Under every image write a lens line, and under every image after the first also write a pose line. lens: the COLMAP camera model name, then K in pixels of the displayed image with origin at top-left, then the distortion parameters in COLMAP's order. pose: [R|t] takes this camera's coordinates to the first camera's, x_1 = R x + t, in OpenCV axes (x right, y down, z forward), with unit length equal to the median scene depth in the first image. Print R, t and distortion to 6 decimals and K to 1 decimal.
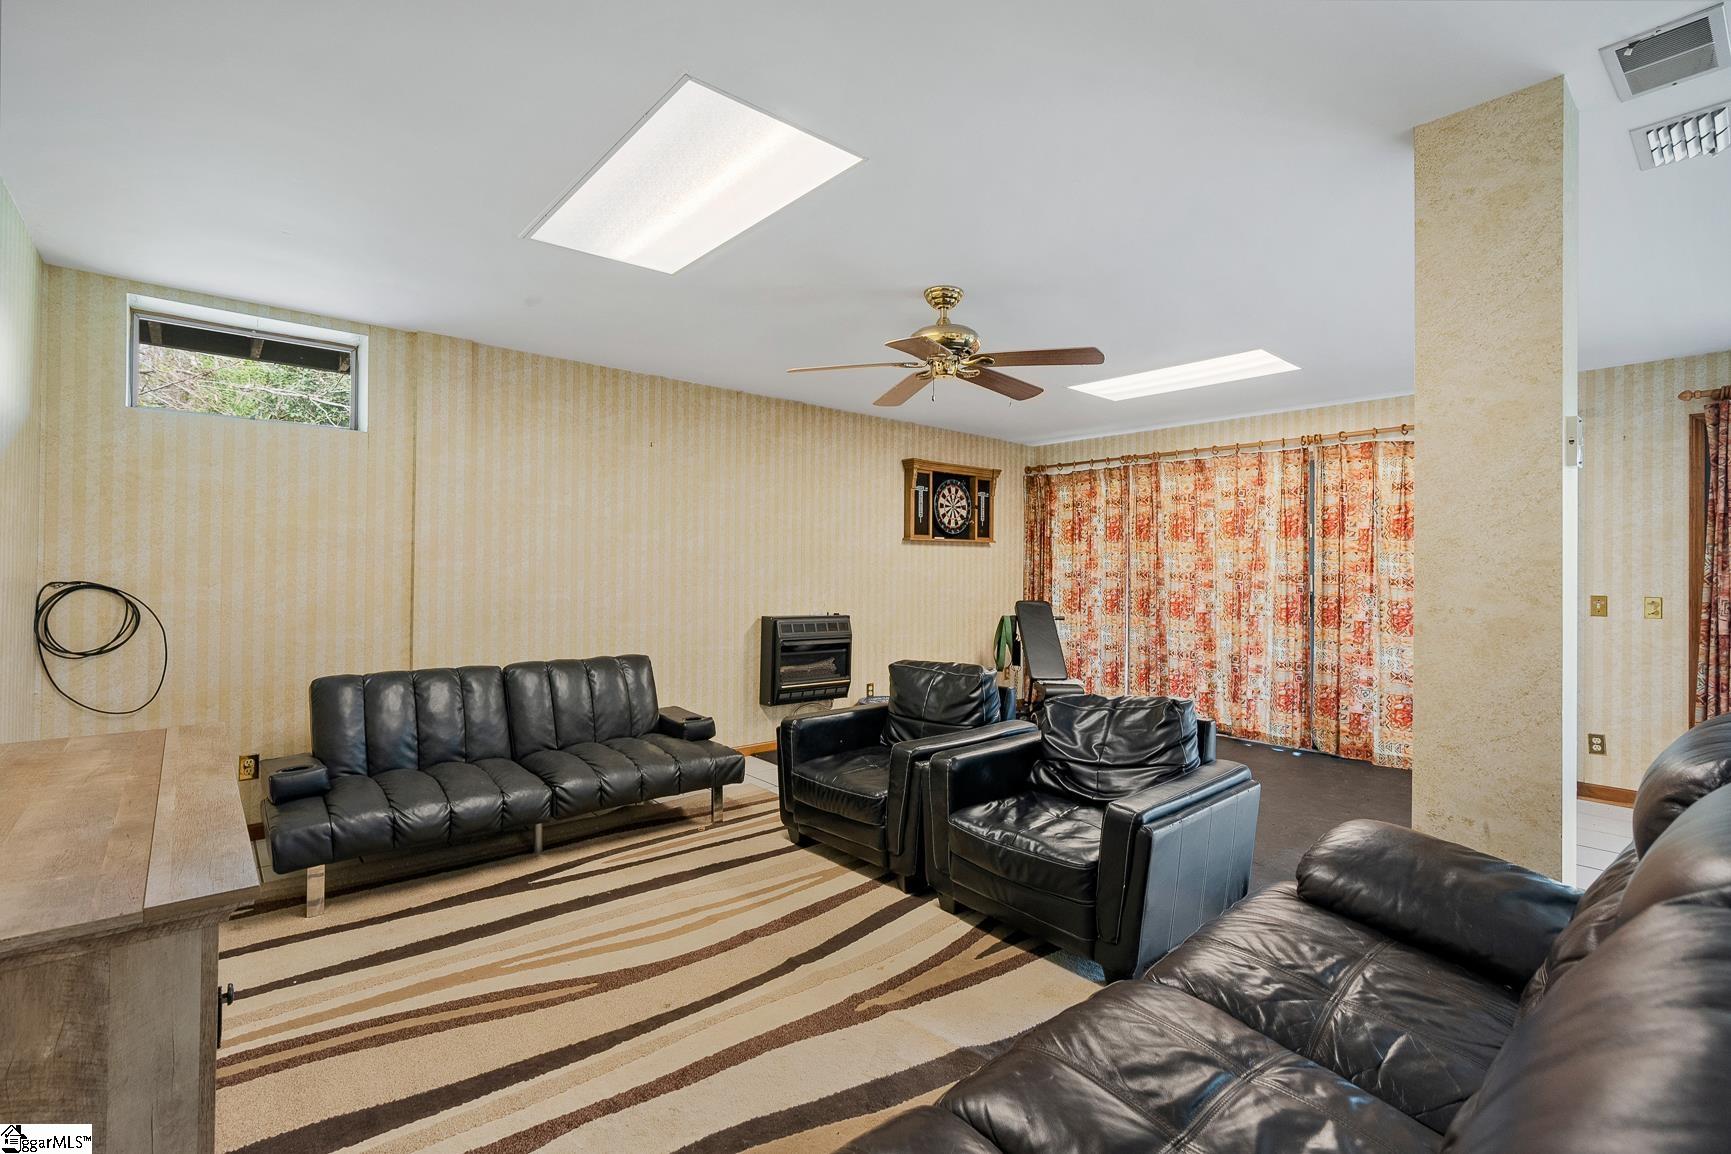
lens RADIAL K [[776.7, 0, 867.6], [0, 776.7, 569.5], [0, 0, 1]] dist [-0.011126, 0.003812]
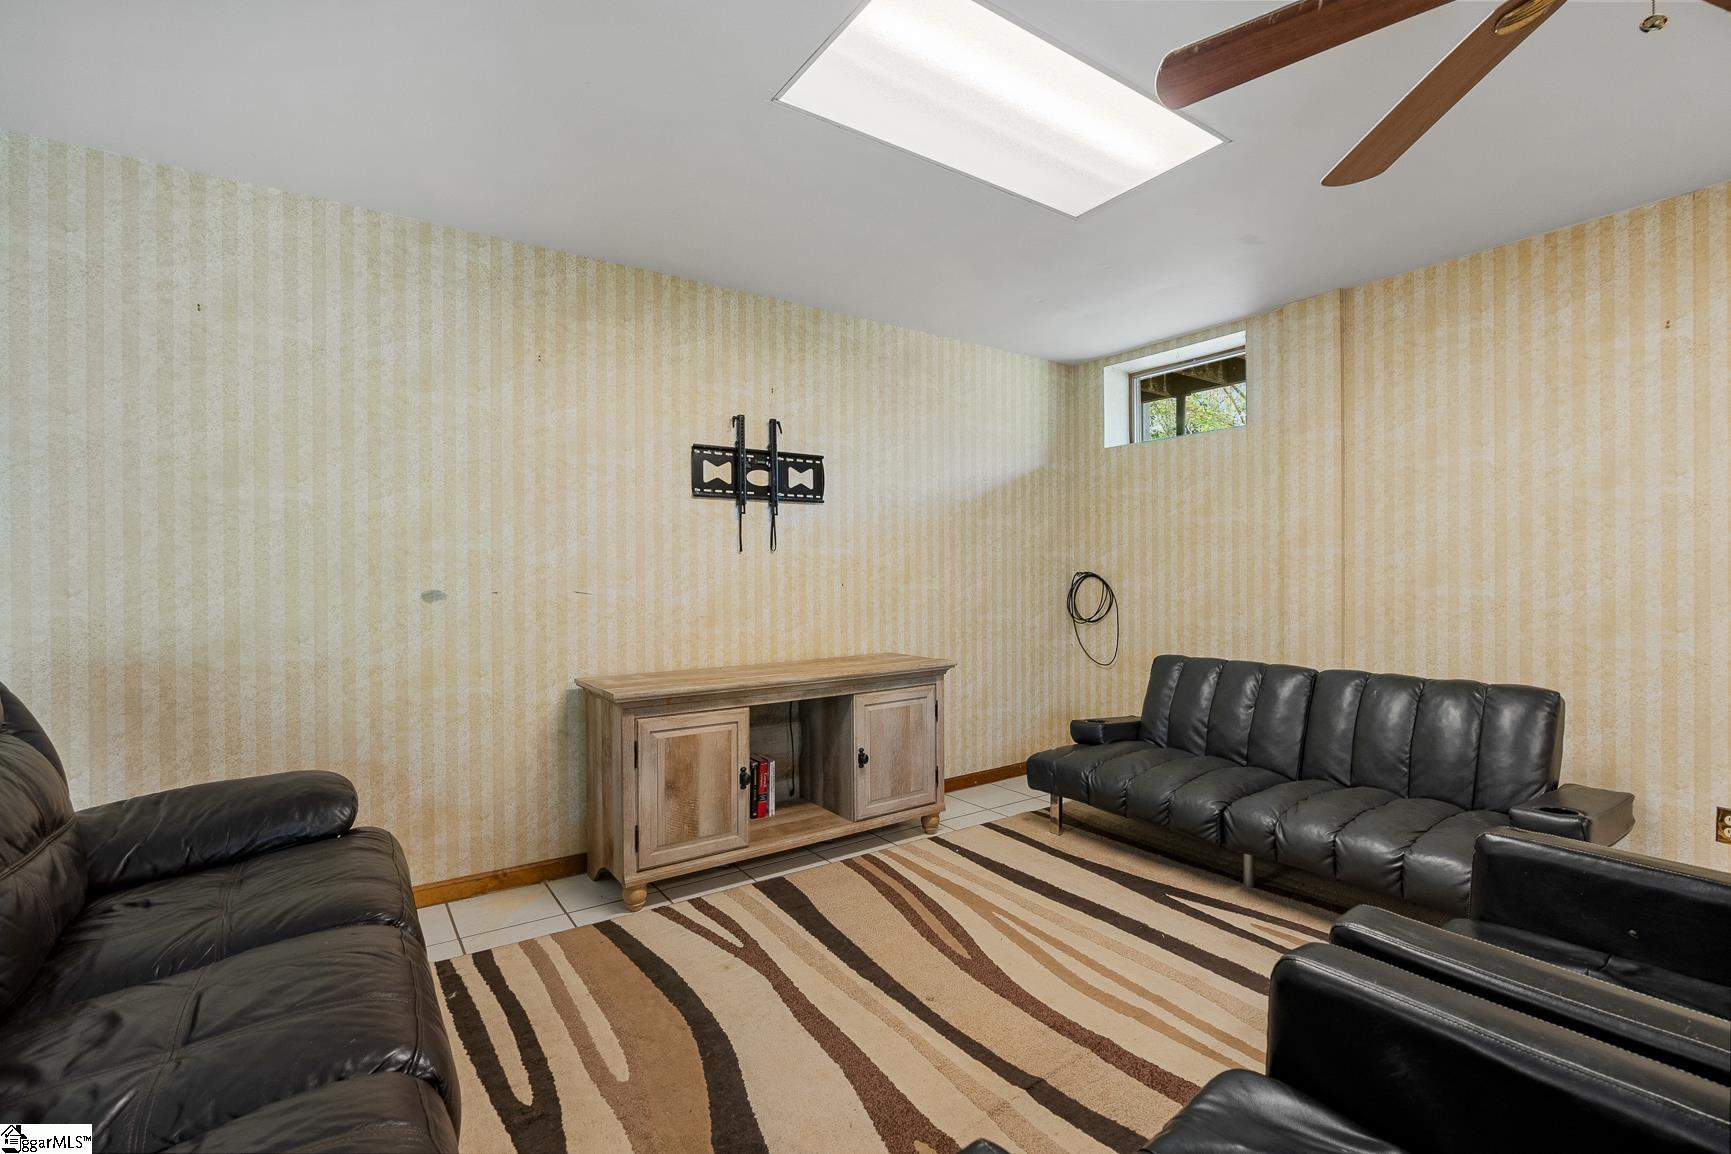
lens RADIAL K [[776.7, 0, 869.0], [0, 776.7, 583.2], [0, 0, 1]] dist [-0.011126, 0.003812]
pose [[-0.114752, 0.003796, -0.993387, 0.515643], [0.004570, 0.999984, 0.003294, 0.030281], [0.993384, -0.004162, -0.114767, 0.755893]]
